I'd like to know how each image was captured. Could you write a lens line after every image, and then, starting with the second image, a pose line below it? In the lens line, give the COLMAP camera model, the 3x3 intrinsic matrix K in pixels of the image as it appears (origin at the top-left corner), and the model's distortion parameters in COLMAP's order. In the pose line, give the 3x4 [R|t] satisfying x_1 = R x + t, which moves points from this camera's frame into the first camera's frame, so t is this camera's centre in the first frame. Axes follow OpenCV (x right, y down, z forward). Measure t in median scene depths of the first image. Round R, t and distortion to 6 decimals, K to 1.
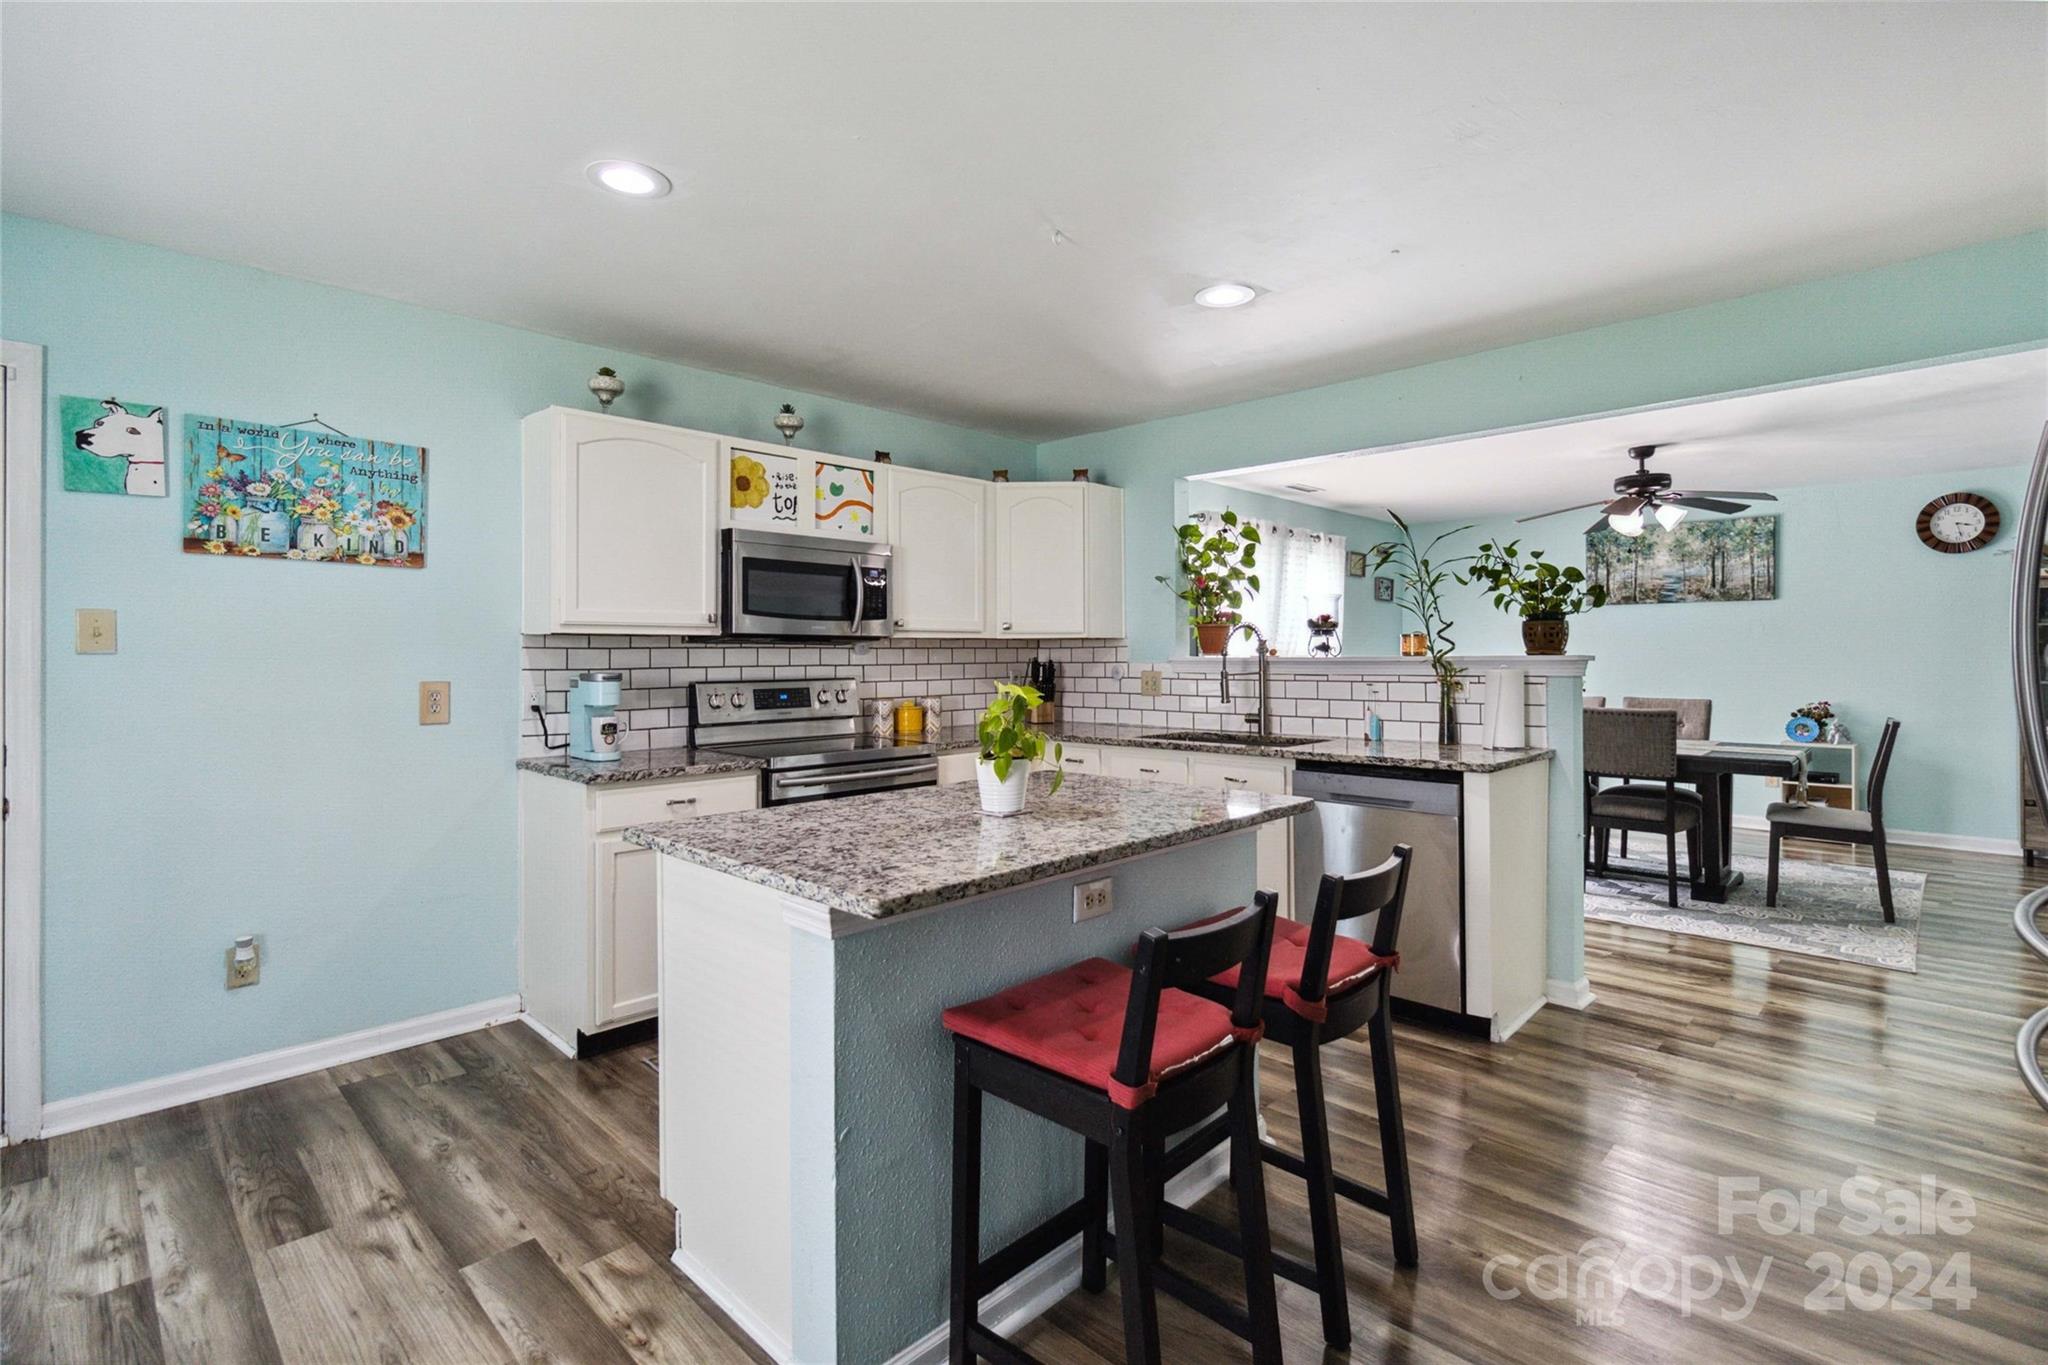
lens RADIAL K [[958.1, 0, 1034.7], [0, 958.1, 658.4], [0, 0, 1]] dist [0.000056, 0.000083]
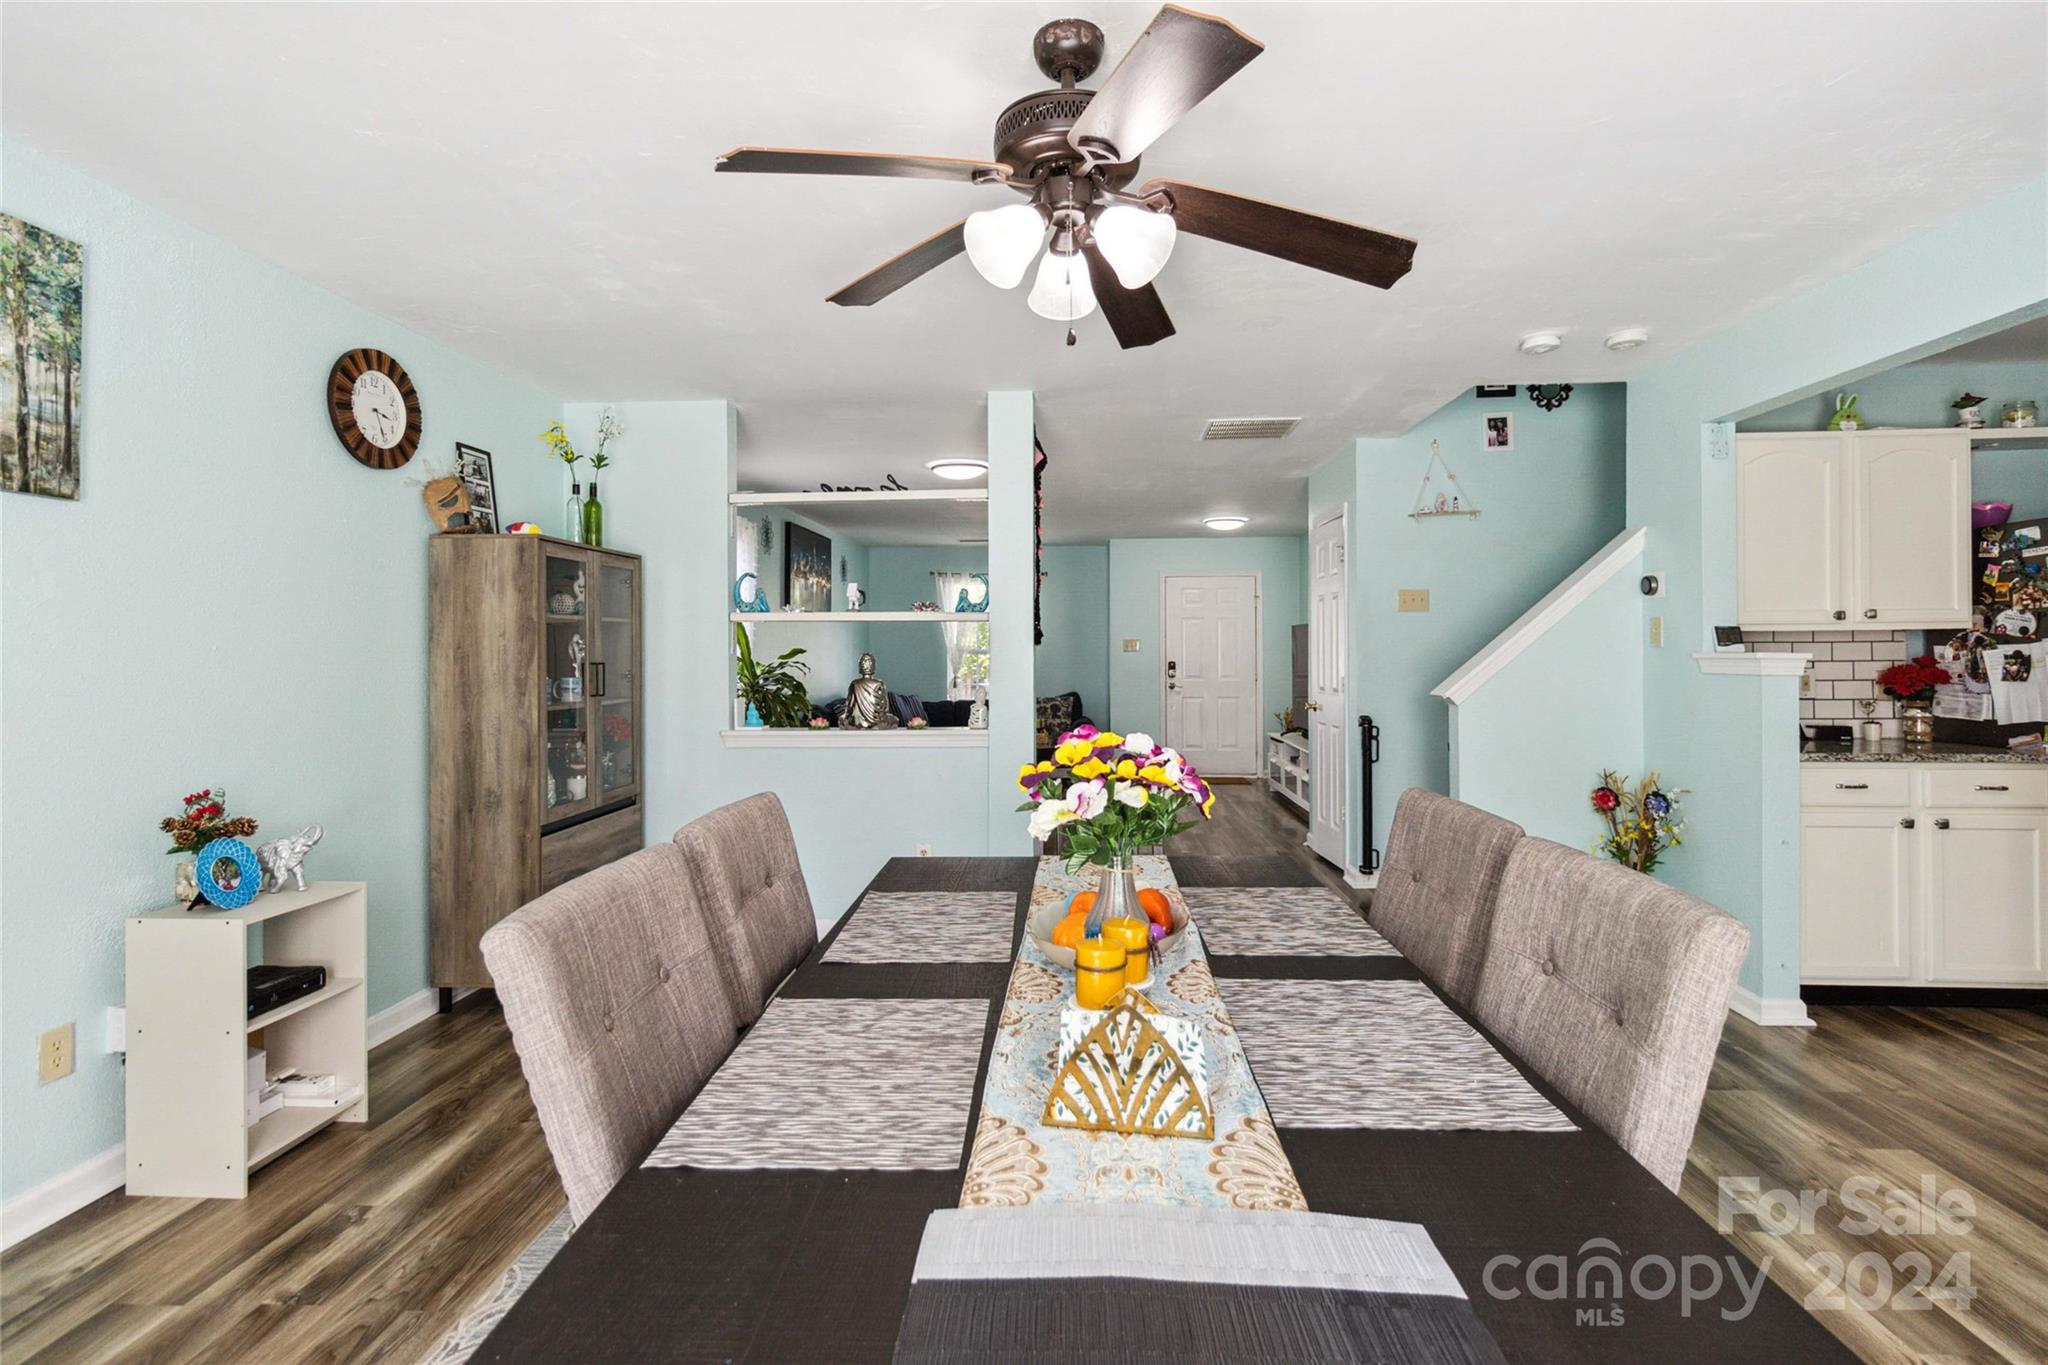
lens RADIAL K [[957.6, 0, 1034.1], [0, 957.6, 648.1], [0, 0, 1]] dist [0.000136, 0.001005]
pose [[-0.656942, 0.011175, 0.753858, 0.547030], [0.011277, 0.999924, -0.004995, -0.009421], [-0.753857, 0.005220, -0.657018, 1.708199]]
